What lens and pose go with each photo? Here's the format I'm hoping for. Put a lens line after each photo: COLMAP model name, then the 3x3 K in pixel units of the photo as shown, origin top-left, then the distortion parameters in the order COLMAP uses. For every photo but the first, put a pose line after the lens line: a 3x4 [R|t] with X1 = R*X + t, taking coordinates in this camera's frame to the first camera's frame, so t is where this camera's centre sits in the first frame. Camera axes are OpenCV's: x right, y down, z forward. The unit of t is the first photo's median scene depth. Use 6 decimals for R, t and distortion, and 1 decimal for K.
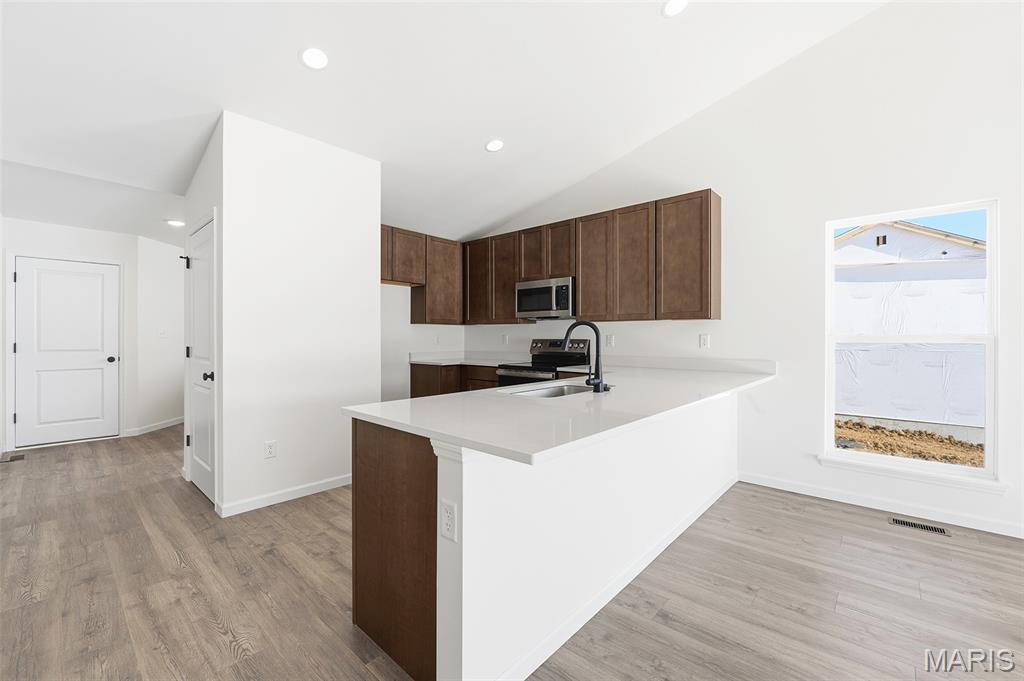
lens RADIAL K [[419.8, 0, 511.0], [0, 419.8, 326.2], [0, 0, 1]] dist [-0.009533, 0.000207]
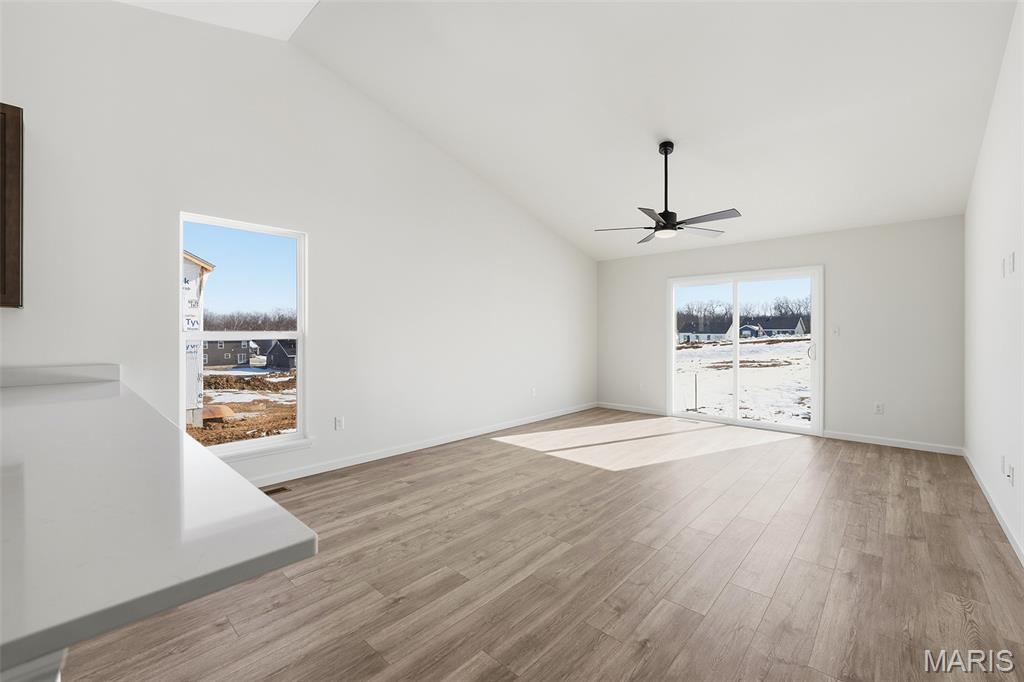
lens RADIAL K [[422.5, 0, 511.1], [0, 422.5, 334.1], [0, 0, 1]] dist [-0.014390, -0.000542]
pose [[0.011574, -0.002529, 0.999930, -0.139475], [-0.023663, 0.999716, 0.002802, 0.003709], [-0.999653, -0.023694, 0.011511, 0.194472]]
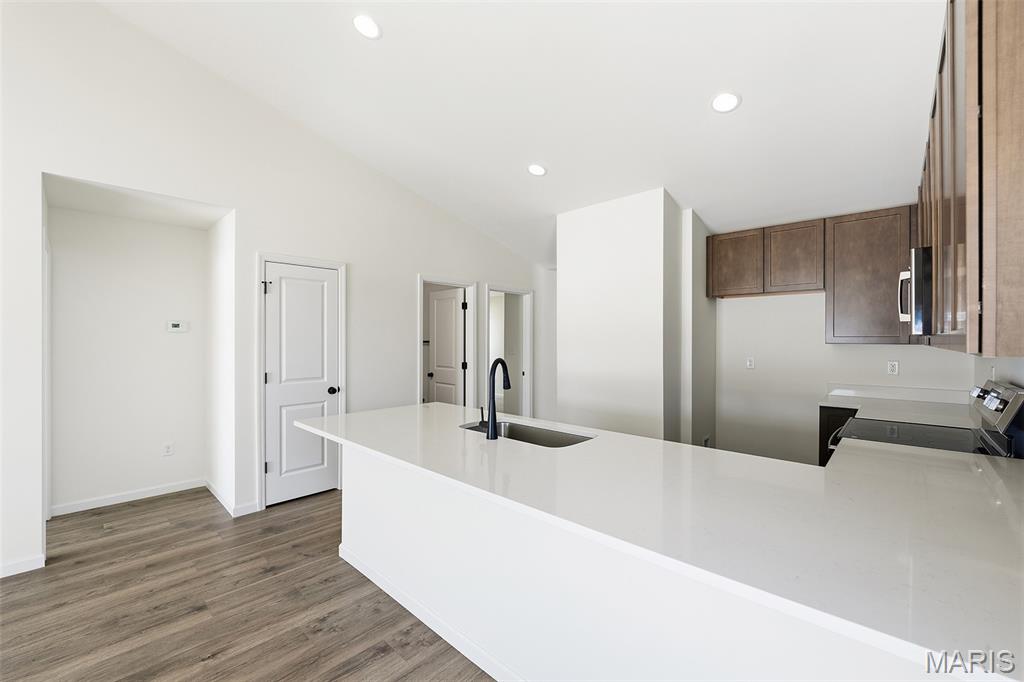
lens RADIAL K [[420.3, 0, 512.0], [0, 420.3, 341.0], [0, 0, 1]] dist [-0.012820, 0.000047]
pose [[-0.017728, 0.003040, -0.999838, 0.617839], [0.020080, 0.999795, 0.002684, -0.030300], [0.999641, -0.020029, -0.017786, 0.598998]]
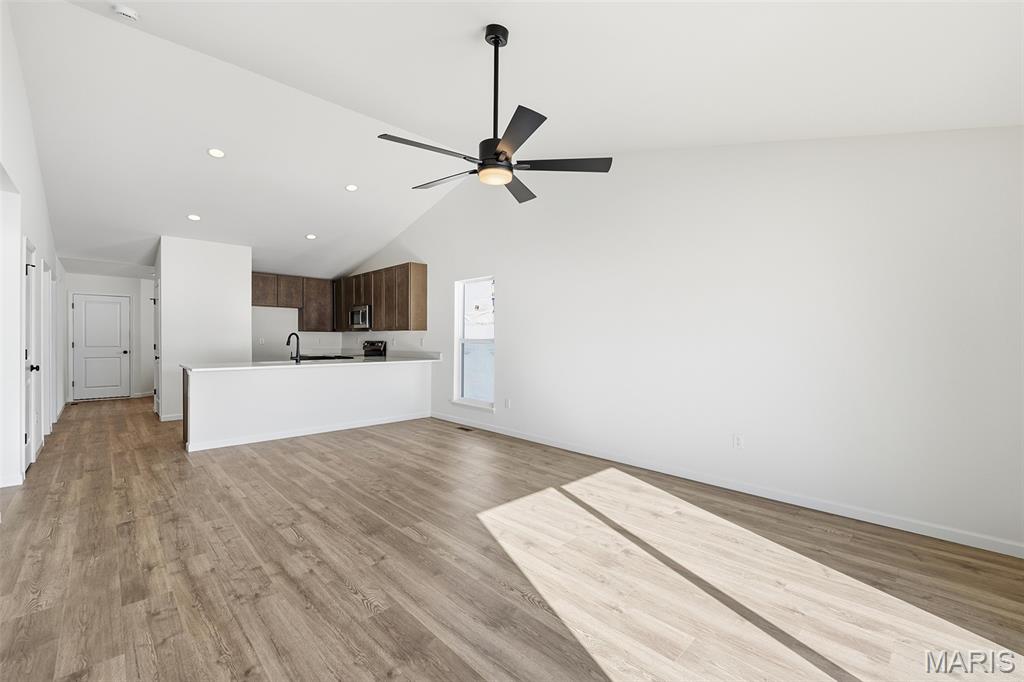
lens RADIAL K [[420.3, 0, 512.0], [0, 420.3, 341.0], [0, 0, 1]] dist [-0.012820, 0.000047]
pose [[0.998051, 0.003330, -0.062310, 0.881547], [-0.001600, 0.999612, 0.027803, -0.019143], [0.062378, -0.027649, 0.997670, -0.725550]]
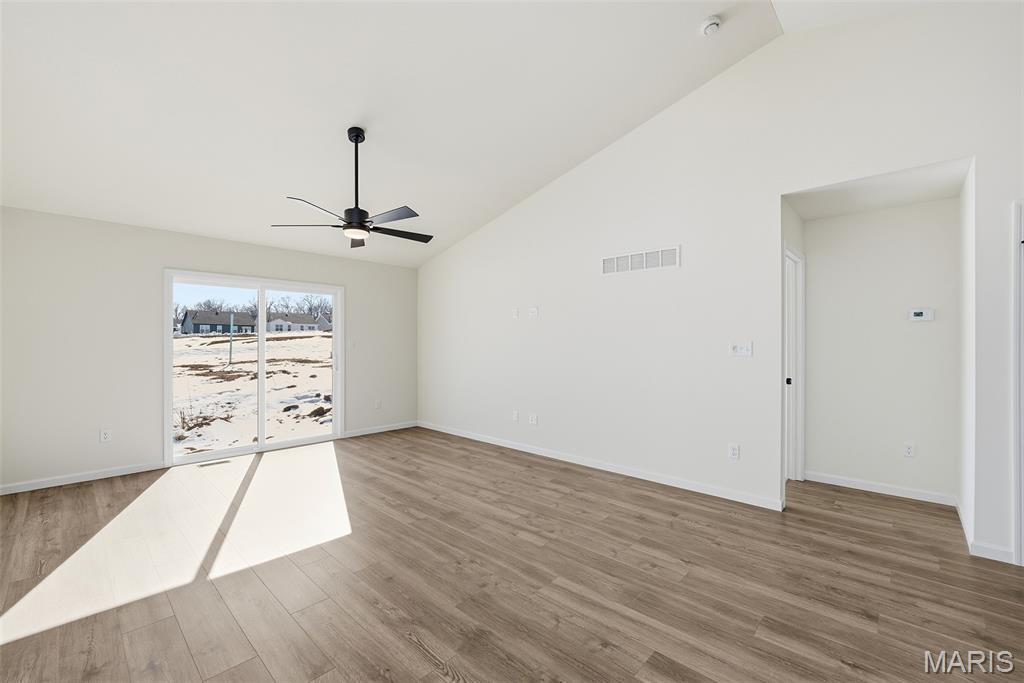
lens RADIAL K [[420.3, 0, 512.0], [0, 420.3, 341.5], [0, 0, 1]] dist [-0.012820, 0.000047]
pose [[-0.999914, -0.002915, 0.012799, 0.505463], [-0.003250, 0.999652, -0.026165, 0.001031], [-0.012718, -0.026204, -0.999576, 0.672813]]
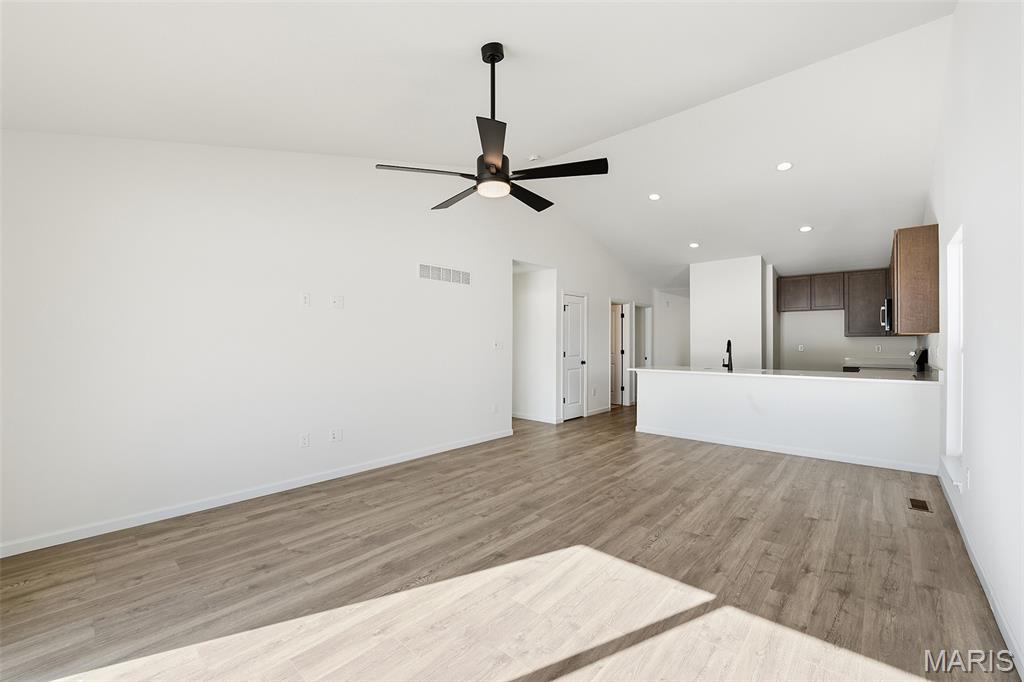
lens RADIAL K [[419.2, 0, 518.0], [0, 419.2, 341.7], [0, 0, 1]] dist [-0.007569, 0.000039]
pose [[0.016612, -0.003989, -0.999854, 1.413016], [0.021316, 0.999766, -0.003634, -0.010222], [0.999635, -0.021253, 0.016694, -0.119512]]
